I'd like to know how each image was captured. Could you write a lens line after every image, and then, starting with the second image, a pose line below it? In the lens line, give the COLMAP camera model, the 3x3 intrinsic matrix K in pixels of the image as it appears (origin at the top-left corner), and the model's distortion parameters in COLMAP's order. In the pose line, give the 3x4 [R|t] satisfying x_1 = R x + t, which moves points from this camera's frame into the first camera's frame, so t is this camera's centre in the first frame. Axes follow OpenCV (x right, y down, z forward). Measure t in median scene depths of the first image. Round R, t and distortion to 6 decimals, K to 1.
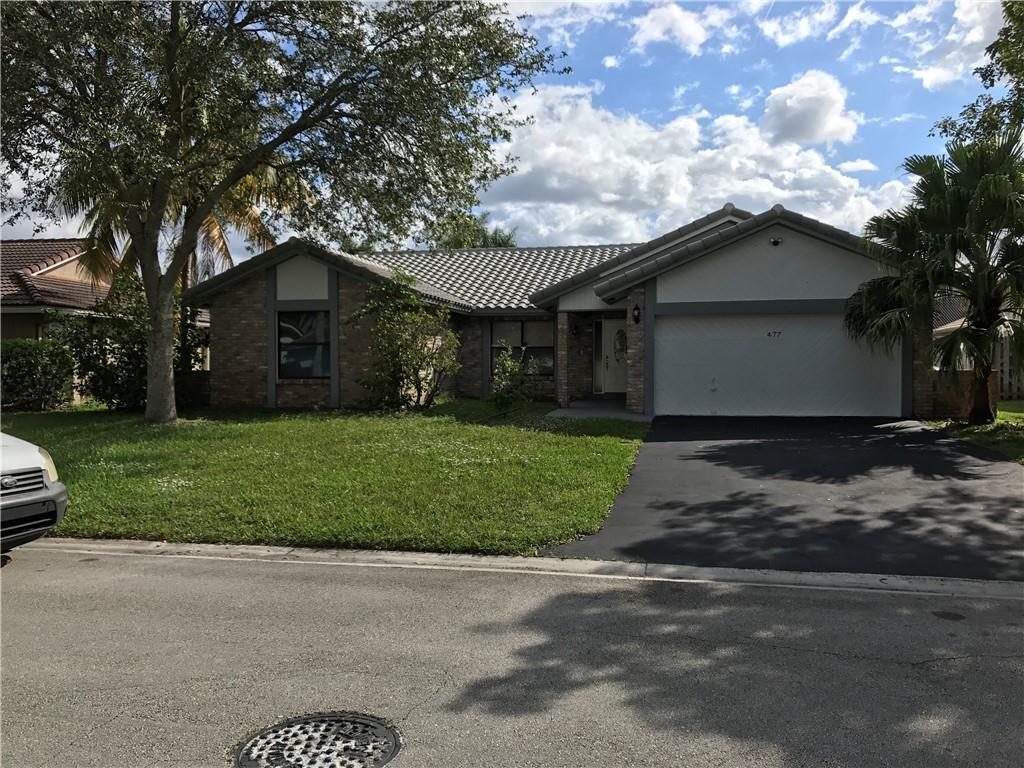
lens RADIAL K [[850.0, 0, 512.0], [0, 850.0, 384.0], [0, 0, 1]] dist [-0.125527, -0.002420]
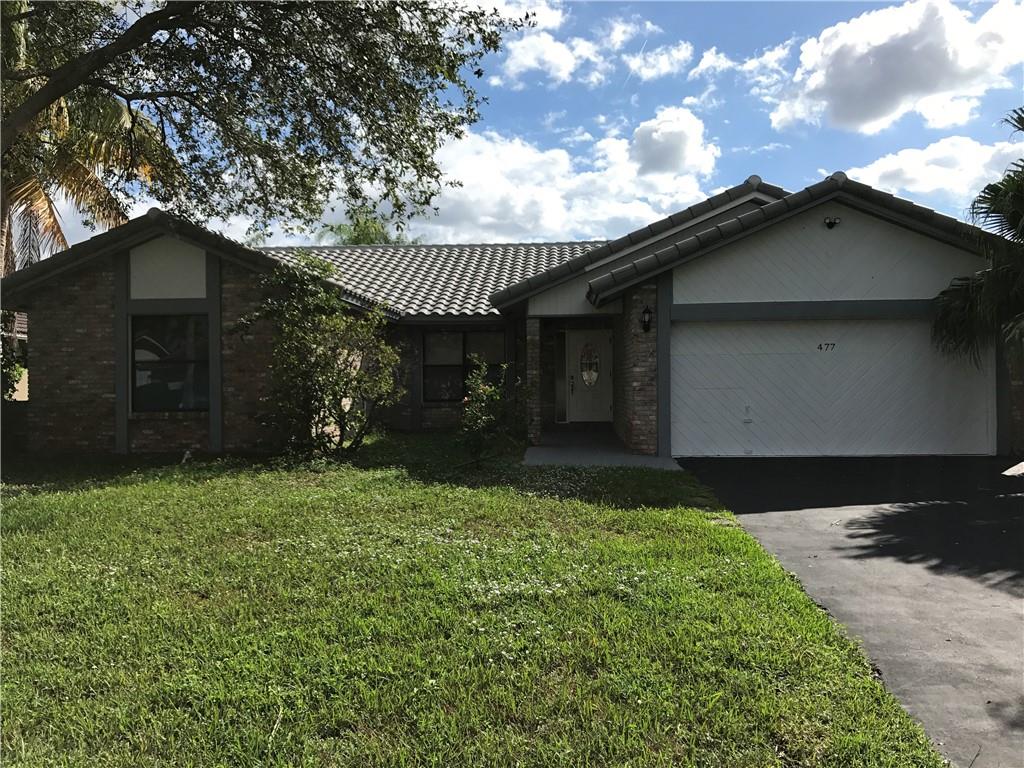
lens RADIAL K [[835.7, 0, 512.0], [0, 835.7, 384.0], [0, 0, 1]] dist [-0.077439, 0.002741]
pose [[0.987738, -0.005960, 0.156007, -0.073655], [0.010452, 0.999553, -0.027992, -0.007102], [-0.155770, 0.029280, 0.987359, 0.282532]]
